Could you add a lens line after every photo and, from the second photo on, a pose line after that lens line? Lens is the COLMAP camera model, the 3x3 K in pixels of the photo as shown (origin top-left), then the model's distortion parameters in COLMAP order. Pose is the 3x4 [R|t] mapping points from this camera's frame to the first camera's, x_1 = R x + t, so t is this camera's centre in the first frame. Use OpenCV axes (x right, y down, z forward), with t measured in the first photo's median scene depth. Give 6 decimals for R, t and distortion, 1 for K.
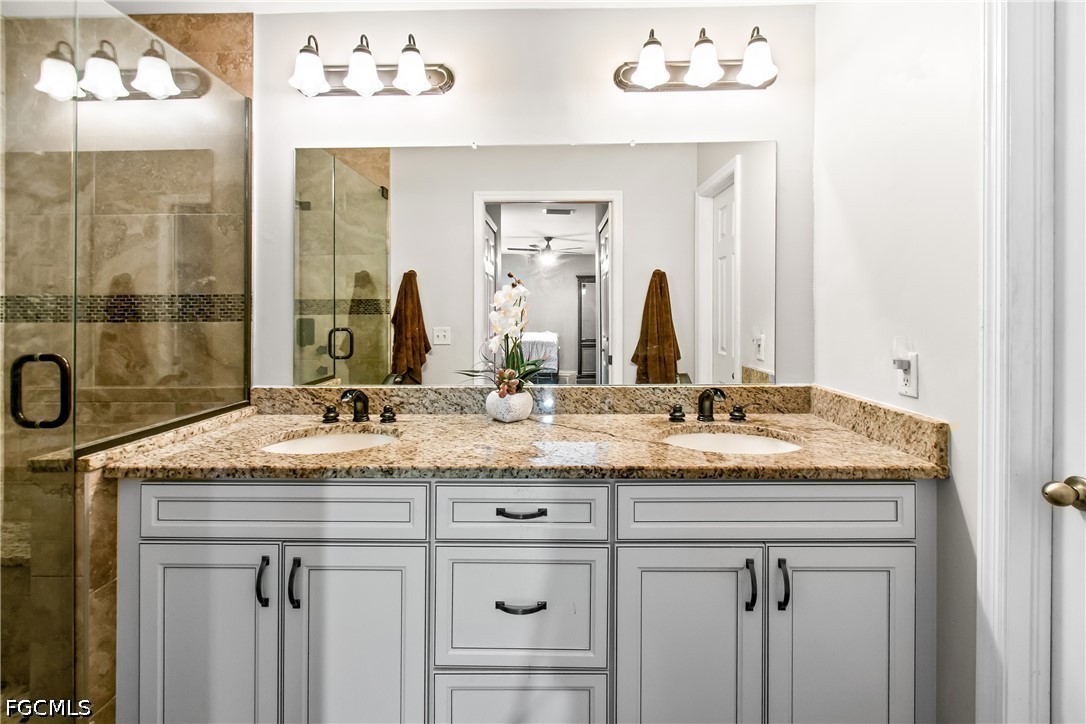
lens RADIAL K [[487.3, 0, 532.0], [0, 487.3, 317.4], [0, 0, 1]] dist [0.002861, -0.001094]
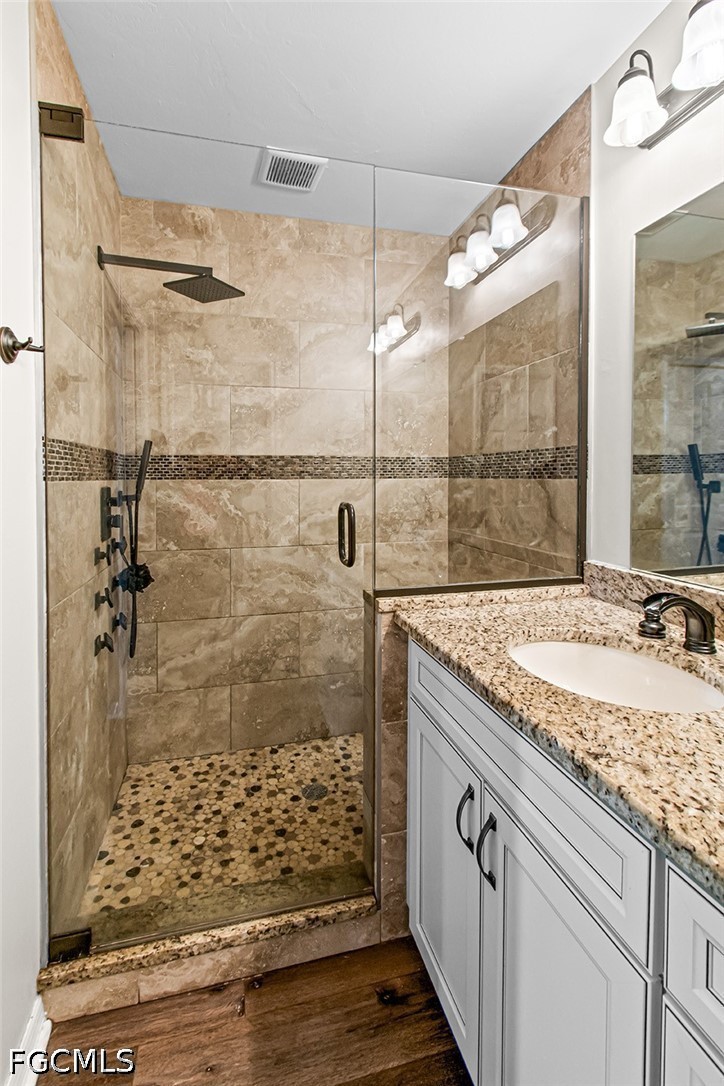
lens RADIAL K [[487.3, 0, 355.6], [0, 487.3, 482.8], [0, 0, 1]] dist [0.002861, -0.001094]
pose [[0.278925, 0.014251, -0.960207, 0.089548], [-0.002627, 0.999897, 0.014077, 0.005383], [0.960309, -0.001404, 0.278933, 0.442830]]
